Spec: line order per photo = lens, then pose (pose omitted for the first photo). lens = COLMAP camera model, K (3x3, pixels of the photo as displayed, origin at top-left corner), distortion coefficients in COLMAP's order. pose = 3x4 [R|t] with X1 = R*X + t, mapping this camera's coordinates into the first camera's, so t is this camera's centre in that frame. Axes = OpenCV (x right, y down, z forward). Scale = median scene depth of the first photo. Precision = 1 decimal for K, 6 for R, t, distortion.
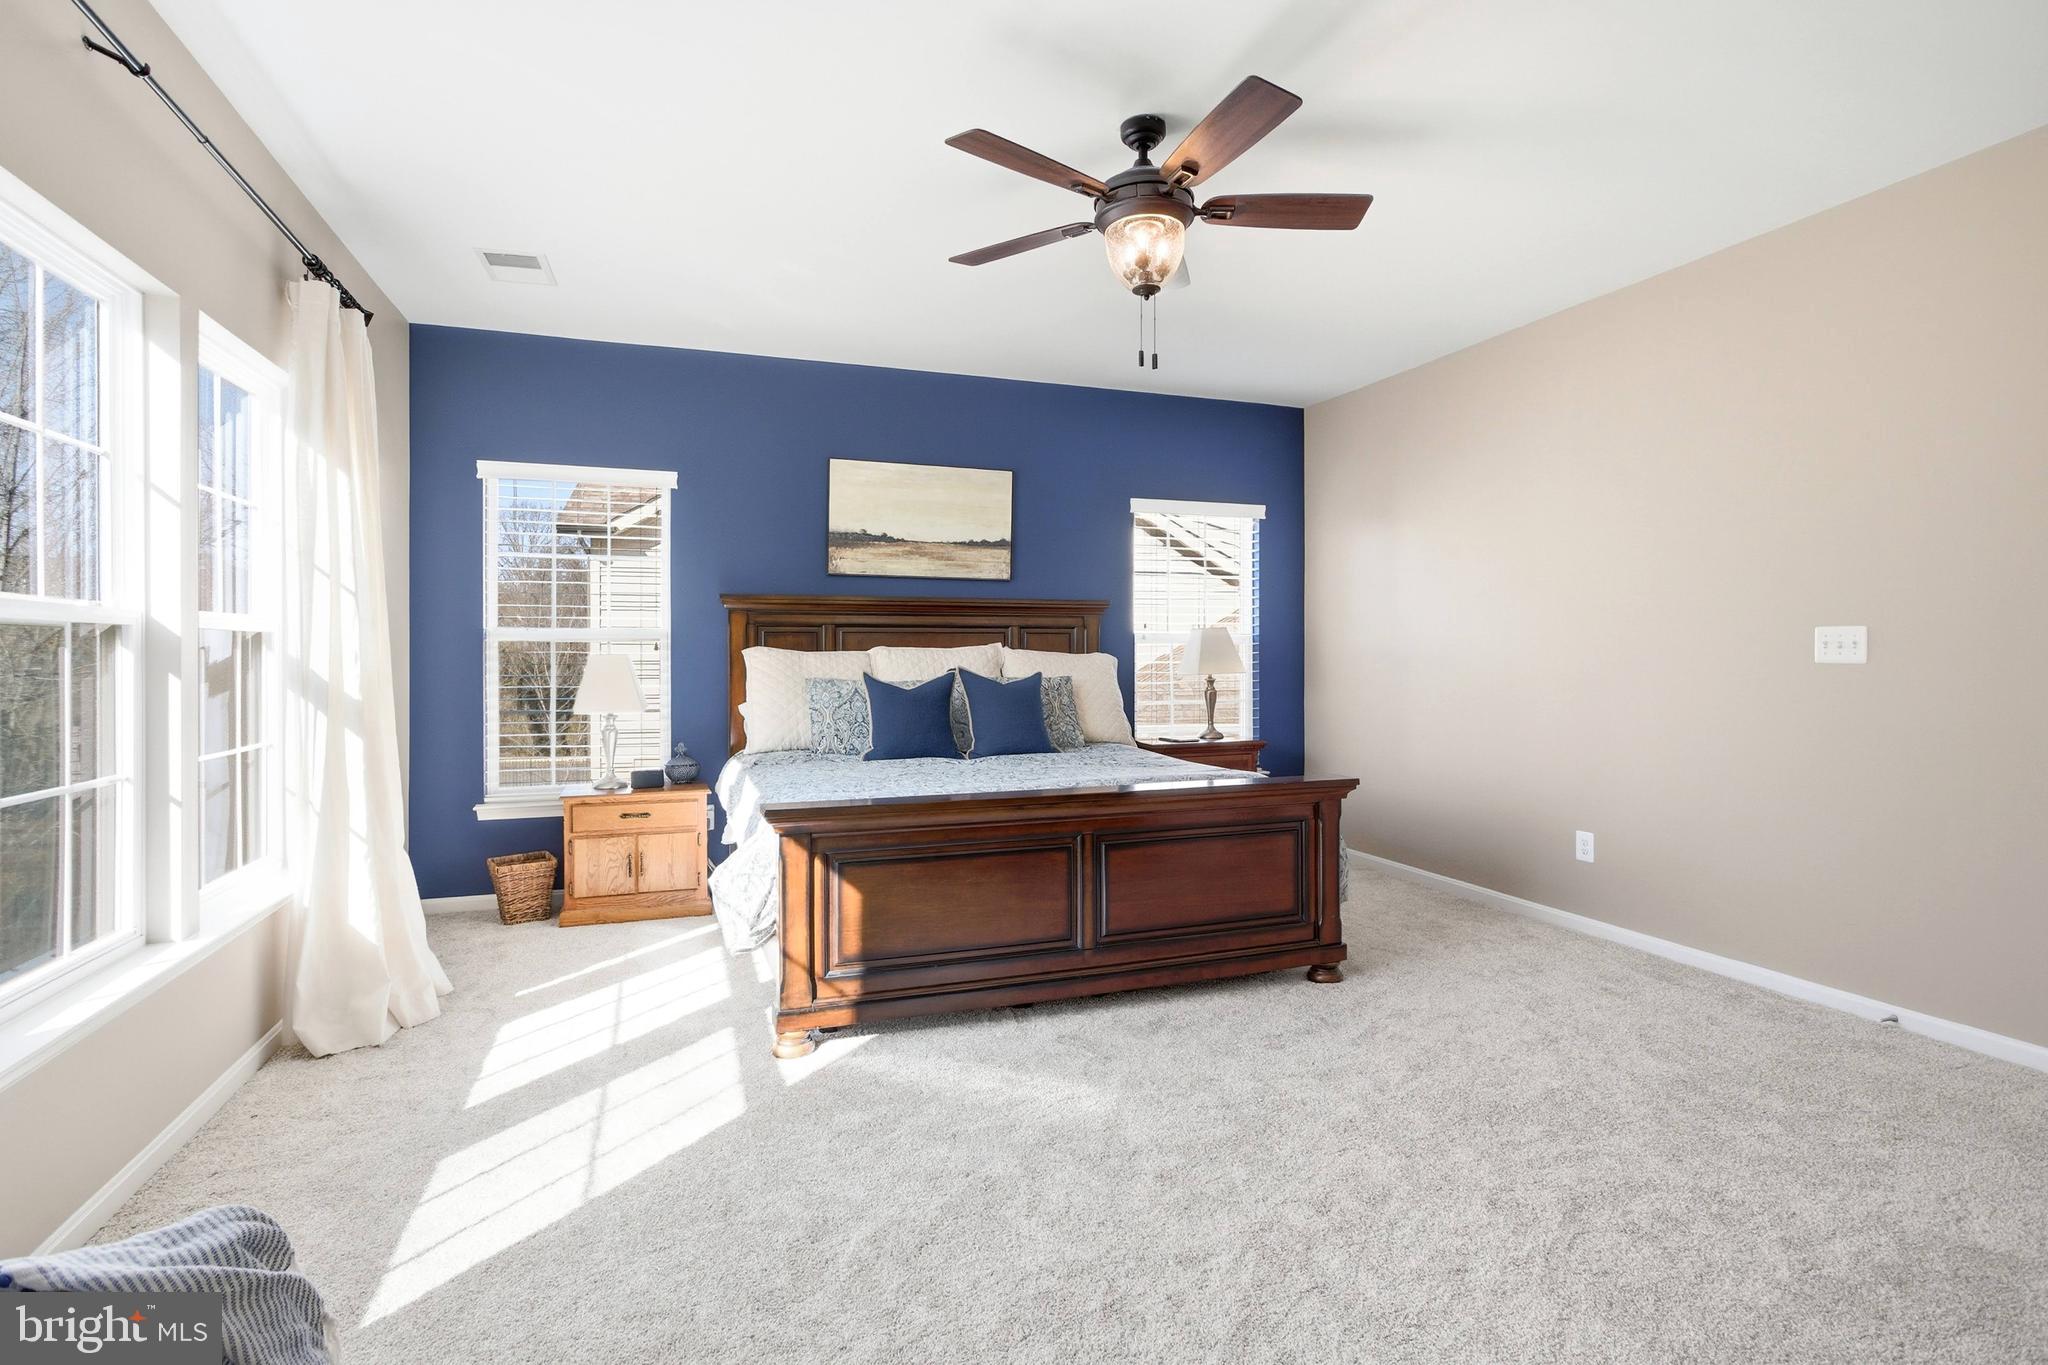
lens RADIAL K [[1013.6, 0, 1027.8], [0, 1013.6, 642.2], [0, 0, 1]] dist [-0.001556, 0.000111]
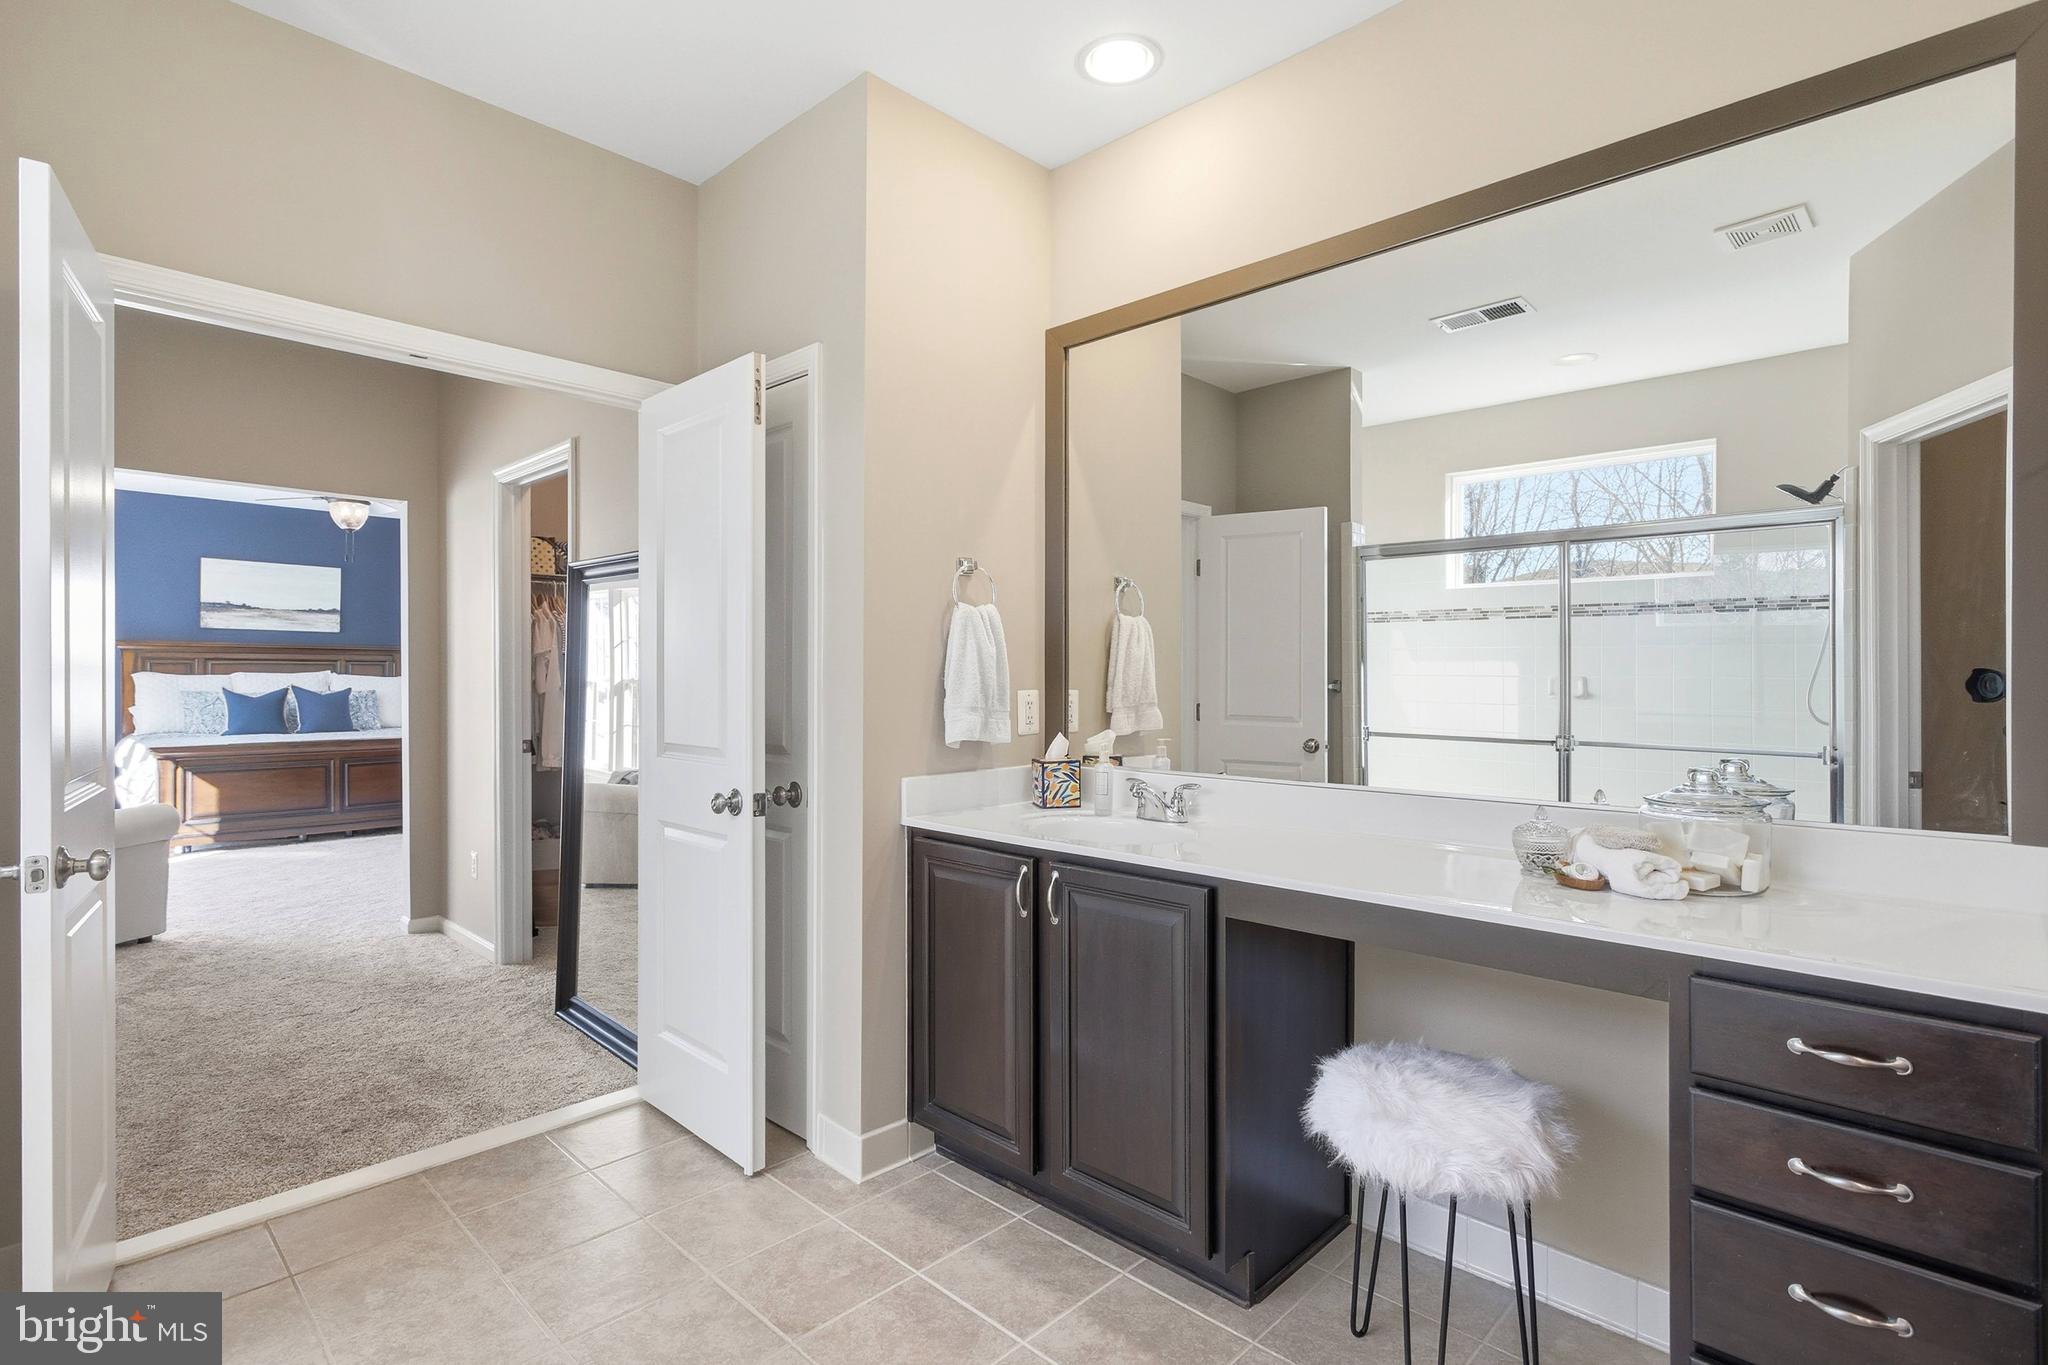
lens RADIAL K [[1002.5, 0, 1032.0], [0, 1002.5, 674.2], [0, 0, 1]] dist [-0.003365, -0.000006]
pose [[0.891555, 0.007742, 0.452847, 0.276303], [-0.010244, 0.999943, 0.003074, -0.011583], [-0.452797, -0.007380, 0.891583, -1.071967]]
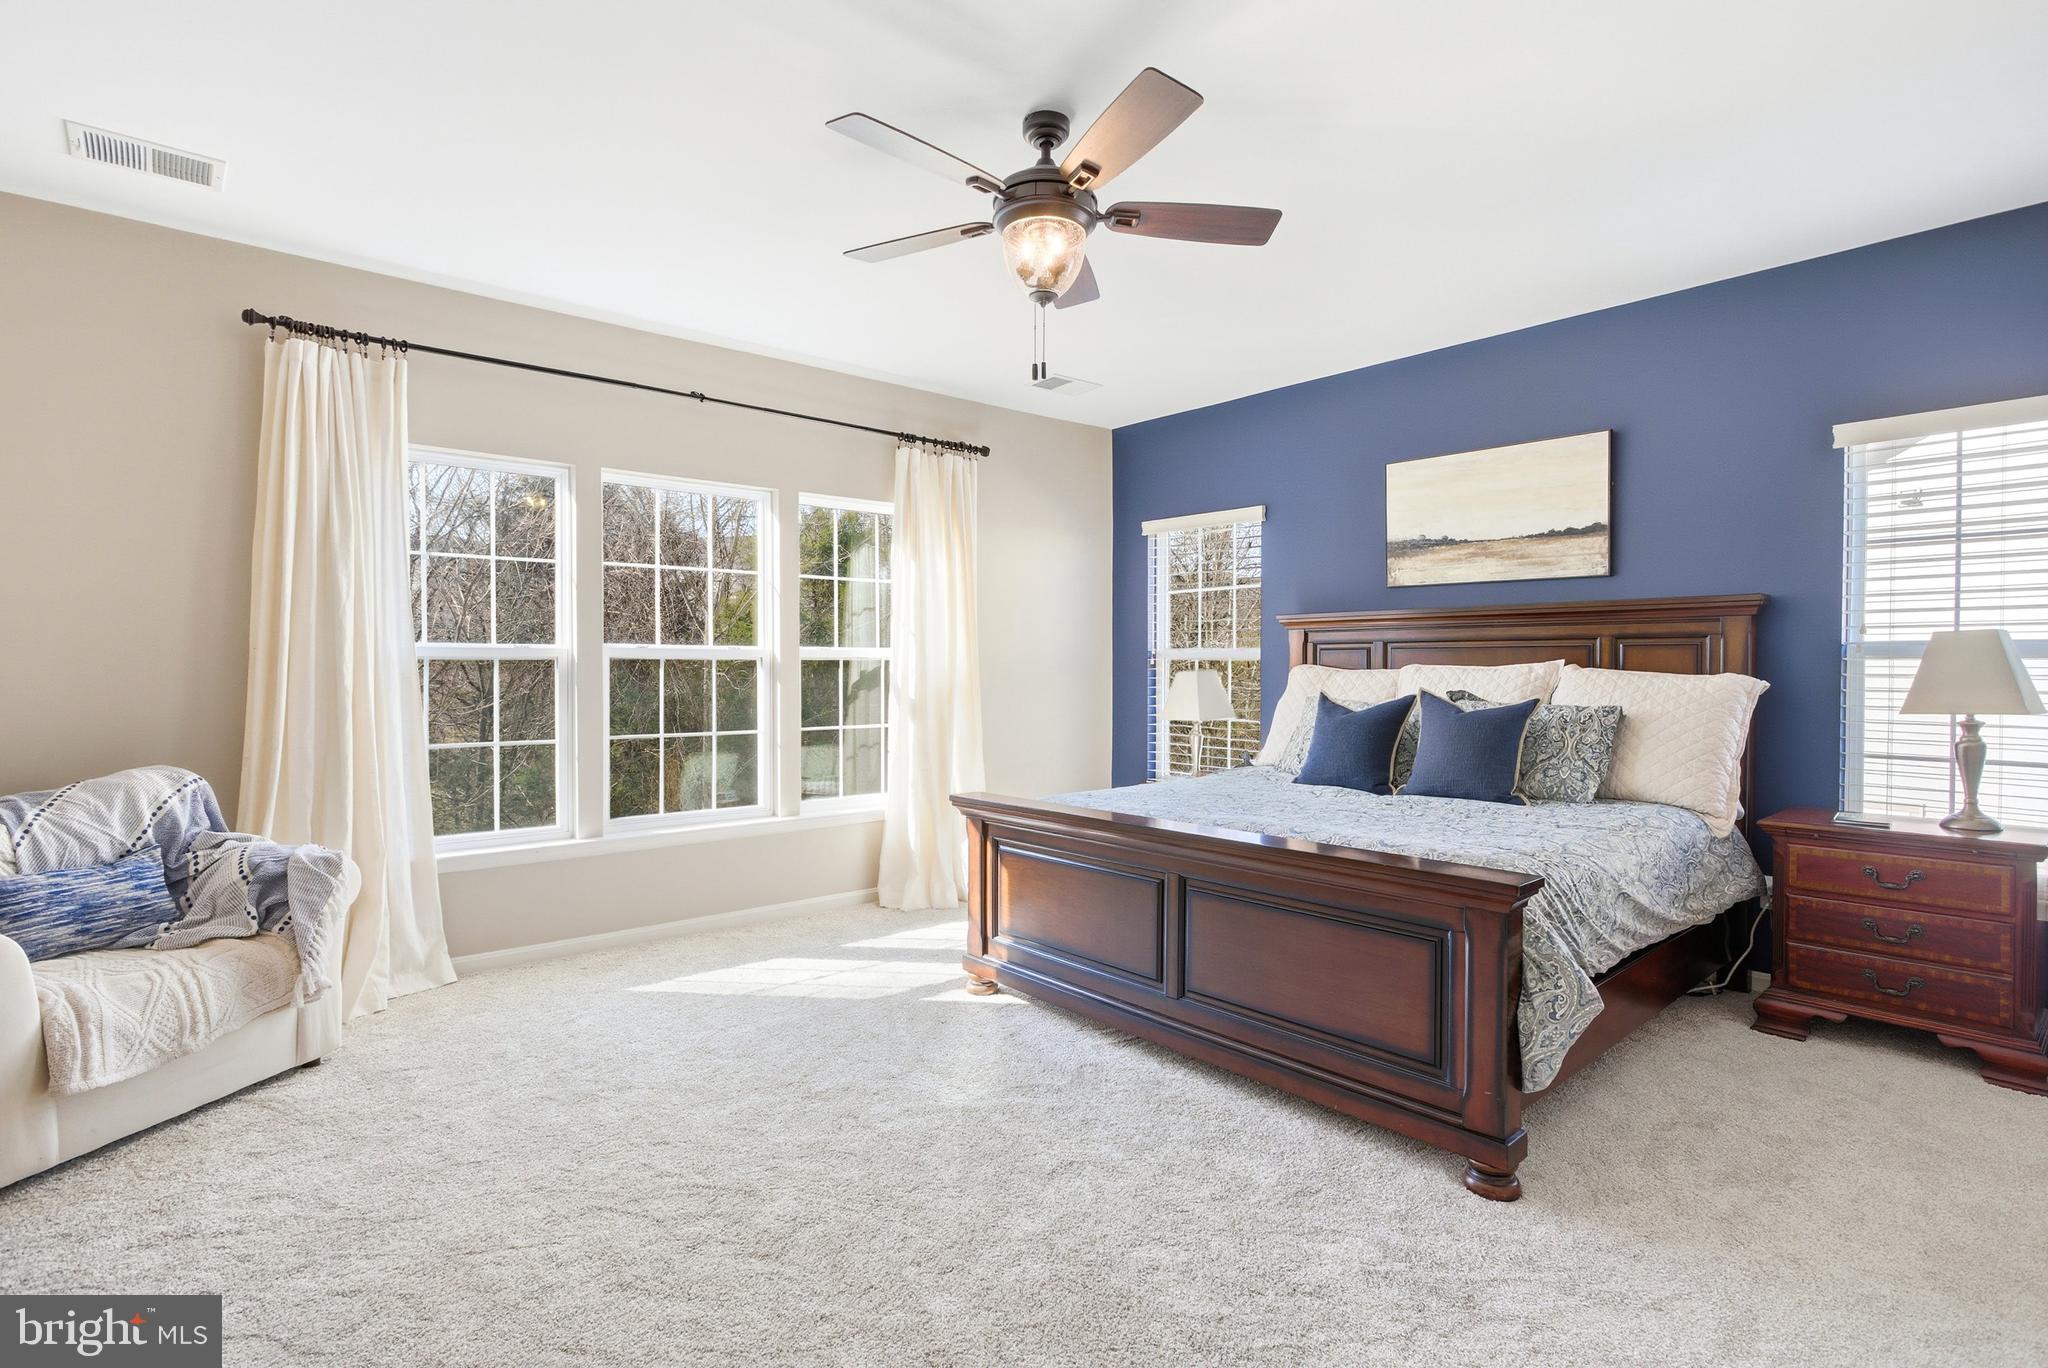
lens RADIAL K [[1002.5, 0, 1032.0], [0, 1002.5, 675.7], [0, 0, 1]] dist [-0.003365, -0.000006]
pose [[0.367639, 0.011480, -0.929898, 0.564873], [0.009023, 0.999833, 0.015911, -0.003236], [0.929925, -0.014240, 0.367474, 0.362080]]
